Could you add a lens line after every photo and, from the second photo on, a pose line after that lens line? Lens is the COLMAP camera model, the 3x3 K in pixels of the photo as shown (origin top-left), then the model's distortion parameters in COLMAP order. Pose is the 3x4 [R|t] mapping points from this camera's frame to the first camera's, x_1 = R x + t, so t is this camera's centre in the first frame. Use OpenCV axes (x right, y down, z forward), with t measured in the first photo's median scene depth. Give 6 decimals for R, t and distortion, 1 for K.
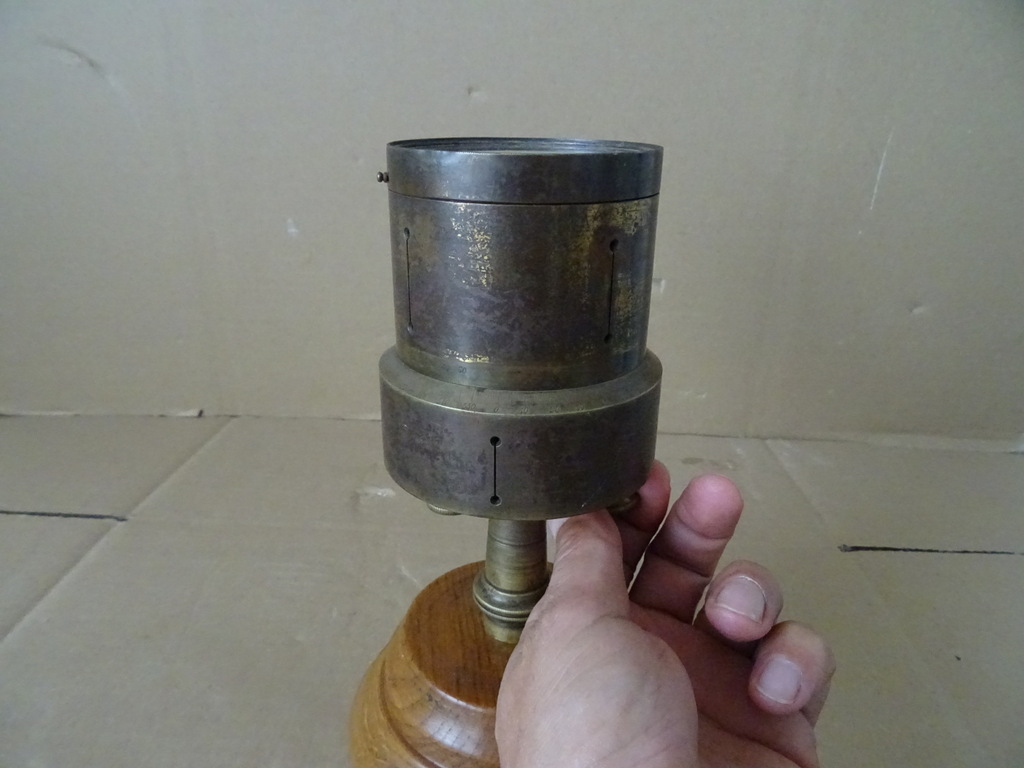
lens RADIAL K [[709.7, 0, 515.0], [0, 709.7, 379.4], [0, 0, 1]] dist [0.002087, 0.006130]
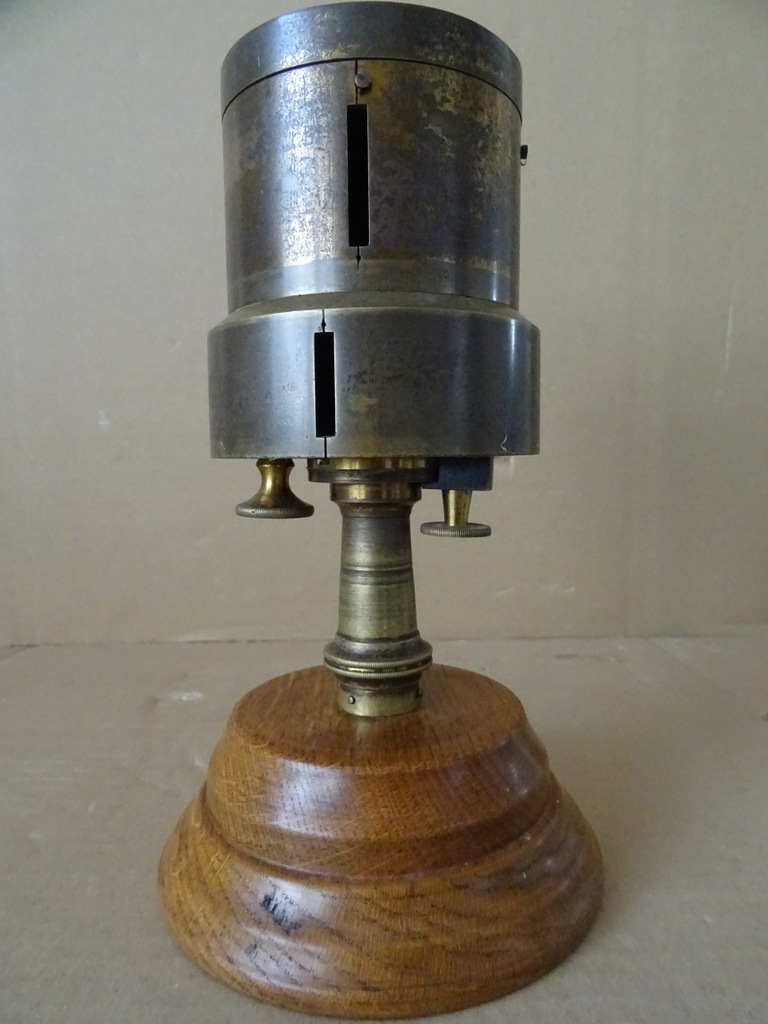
lens RADIAL K [[709.7, 0, 382.5], [0, 709.7, 514.7], [0, 0, 1]] dist [0.002087, 0.006130]
pose [[0.998963, -0.044564, 0.009354, 0.032635], [0.045450, 0.963287, -0.264600, 0.164595], [0.002781, 0.264751, 0.964313, 0.147475]]
